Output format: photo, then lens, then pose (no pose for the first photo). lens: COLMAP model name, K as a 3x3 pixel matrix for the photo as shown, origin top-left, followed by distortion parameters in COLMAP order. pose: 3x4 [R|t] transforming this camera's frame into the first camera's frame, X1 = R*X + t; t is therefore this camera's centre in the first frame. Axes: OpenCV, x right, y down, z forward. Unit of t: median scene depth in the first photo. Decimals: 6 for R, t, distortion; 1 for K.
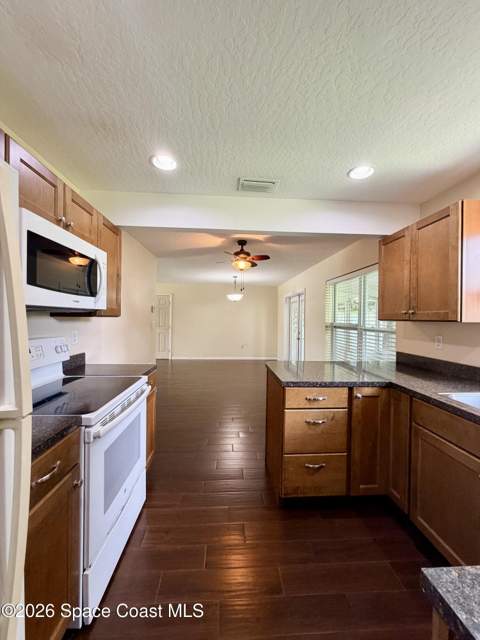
lens RADIAL K [[255.1, 0, 240.8], [0, 255.1, 321.0], [0, 0, 1]] dist [0.001357, -0.000240]
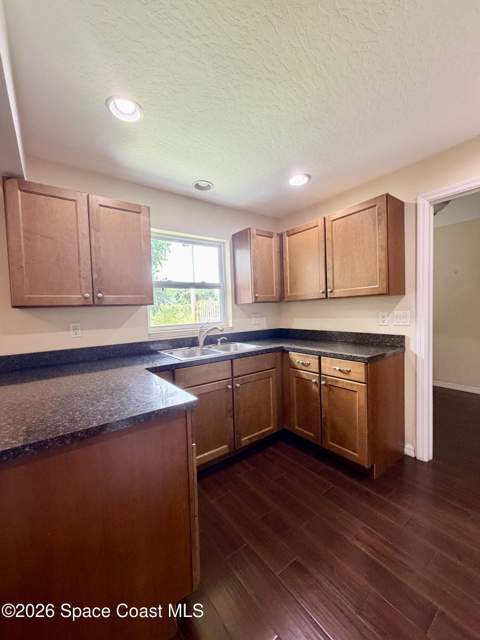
lens RADIAL K [[255.1, 0, 240.0], [0, 255.1, 321.2], [0, 0, 1]] dist [0.001357, -0.000240]
pose [[-0.545555, -0.039220, 0.837157, -0.379680], [0.033275, 0.997103, 0.068398, 0.008609], [-0.837414, 0.065172, -0.542669, 1.166789]]
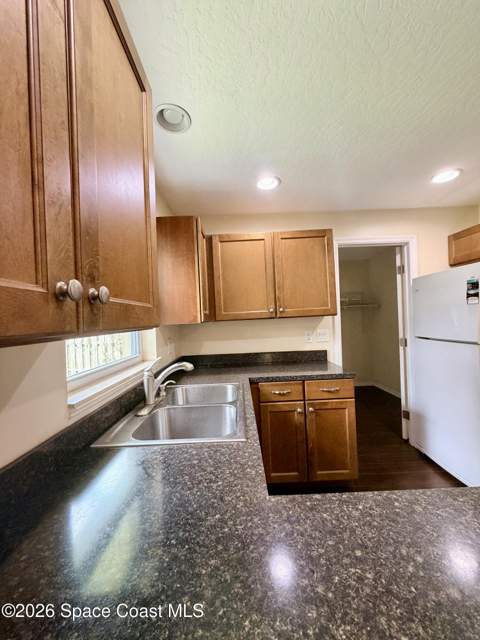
lens RADIAL K [[255.1, 0, 239.4], [0, 255.1, 320.8], [0, 0, 1]] dist [0.001357, -0.000240]
pose [[-0.998122, 0.024739, 0.056036, 0.580646], [0.025683, 0.999539, 0.016191, -0.014677], [-0.055610, 0.017599, -0.998297, 1.312277]]
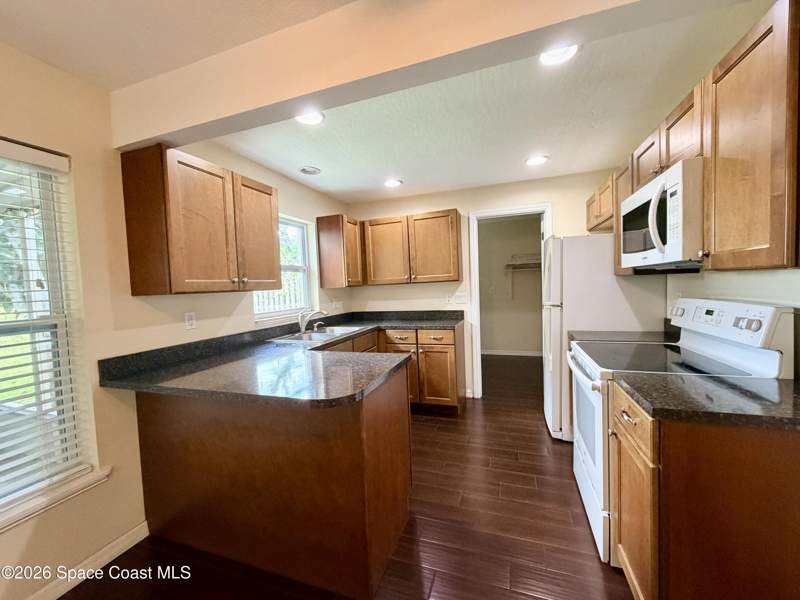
lens RADIAL K [[318.8, 0, 398.5], [0, 318.8, 301.7], [0, 0, 1]] dist [0.001357, -0.000240]
pose [[-0.920436, 0.003391, 0.390878, -0.221503], [0.031466, 0.997360, 0.065443, -0.019826], [-0.389624, 0.072535, -0.918113, 1.914948]]
